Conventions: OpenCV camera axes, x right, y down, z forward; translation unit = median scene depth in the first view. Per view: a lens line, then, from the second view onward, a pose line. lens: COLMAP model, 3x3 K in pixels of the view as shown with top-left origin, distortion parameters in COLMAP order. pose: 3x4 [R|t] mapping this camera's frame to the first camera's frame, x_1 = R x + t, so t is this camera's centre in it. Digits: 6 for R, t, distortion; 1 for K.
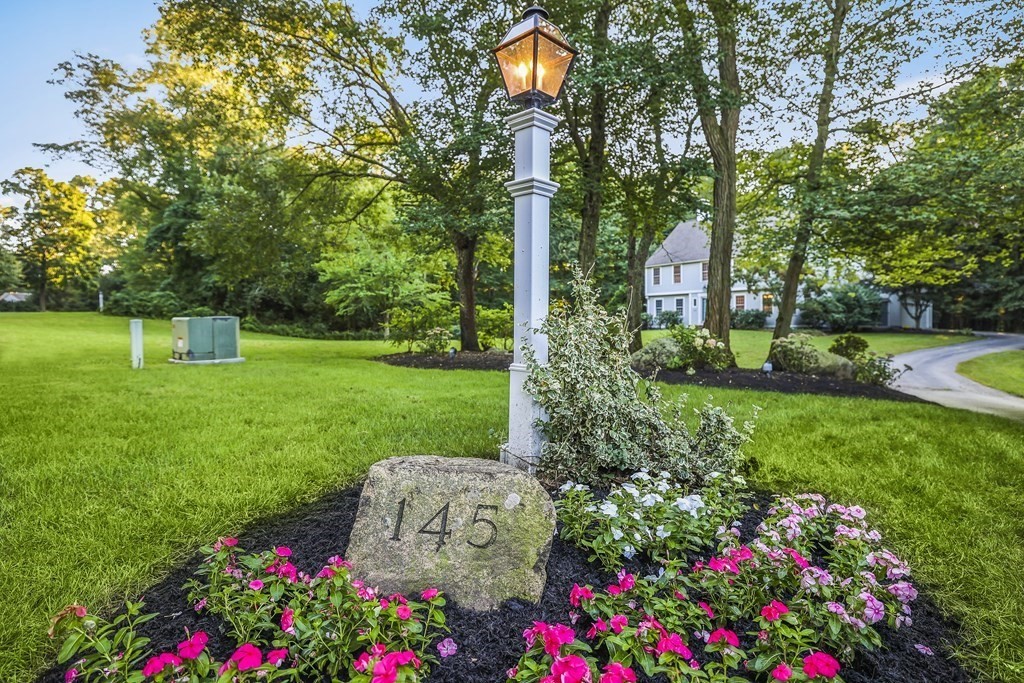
lens RADIAL K [[558.9, 0, 511.6], [0, 558.9, 342.3], [0, 0, 1]] dist [-0.004336, -0.000471]
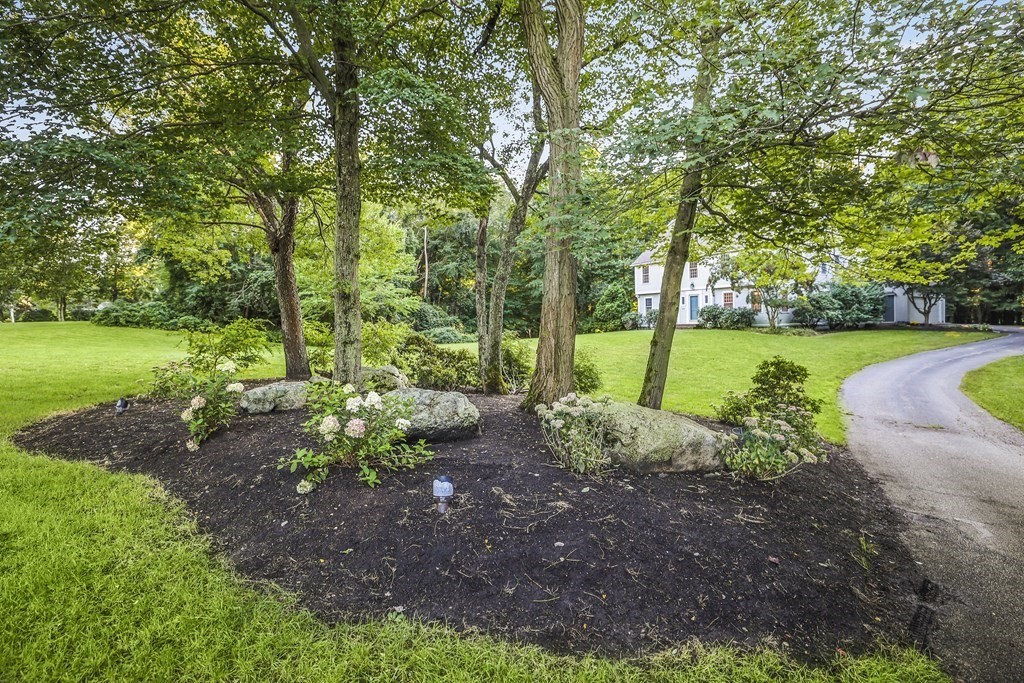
lens RADIAL K [[503.5, 0, 512.3], [0, 503.5, 340.0], [0, 0, 1]] dist [0.003619, 0.000299]
pose [[0.997120, -0.015552, -0.074235, 0.109938], [0.016133, 0.999844, 0.007229, -0.016390], [0.074111, -0.008406, 0.997215, 0.119618]]
